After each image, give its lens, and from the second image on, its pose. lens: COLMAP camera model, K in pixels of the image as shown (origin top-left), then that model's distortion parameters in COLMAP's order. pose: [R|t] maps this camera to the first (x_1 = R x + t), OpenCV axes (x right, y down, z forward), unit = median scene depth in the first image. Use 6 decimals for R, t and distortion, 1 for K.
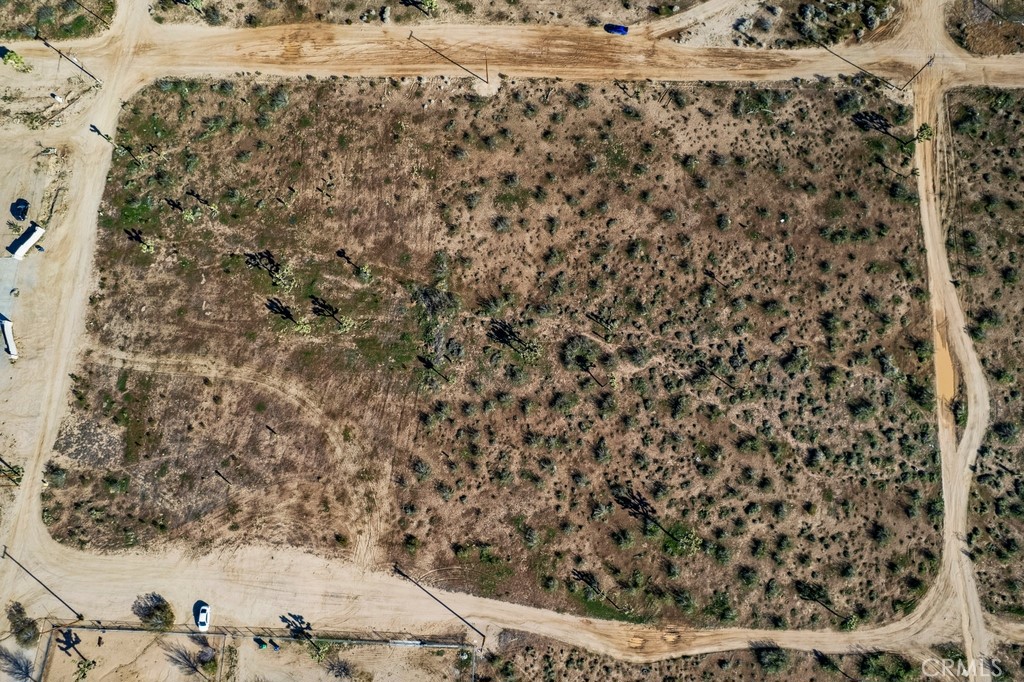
lens RADIAL K [[654.8, 0, 515.7], [0, 654.8, 341.3], [0, 0, 1]] dist [-0.086387, 0.080389]
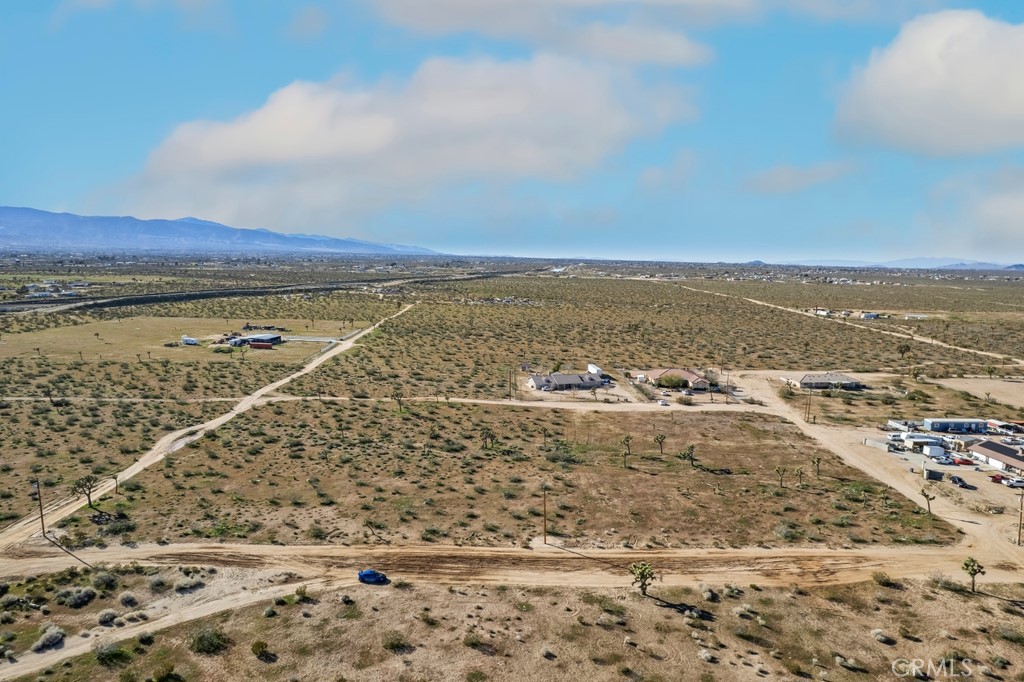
lens RADIAL K [[654.8, 0, 515.7], [0, 654.8, 341.3], [0, 0, 1]] dist [-0.086387, 0.080389]
pose [[-0.998734, 0.014615, -0.048134, 0.033800], [-0.047212, 0.057991, 0.997200, -1.416925], [0.017365, 0.998210, -0.057227, 0.908300]]
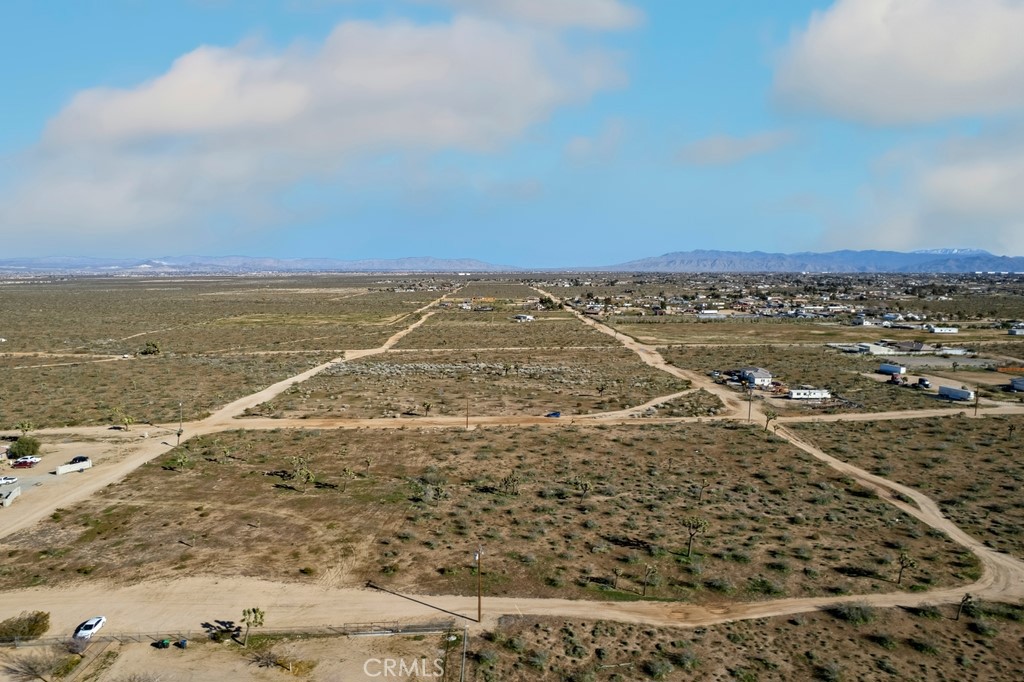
lens RADIAL K [[654.8, 0, 515.7], [0, 654.8, 341.3], [0, 0, 1]] dist [-0.086387, 0.080389]
pose [[0.996175, 0.013458, 0.086340, -0.072561], [0.078261, 0.302126, -0.950050, 1.039517], [-0.038872, 0.953173, 0.299917, 0.443900]]
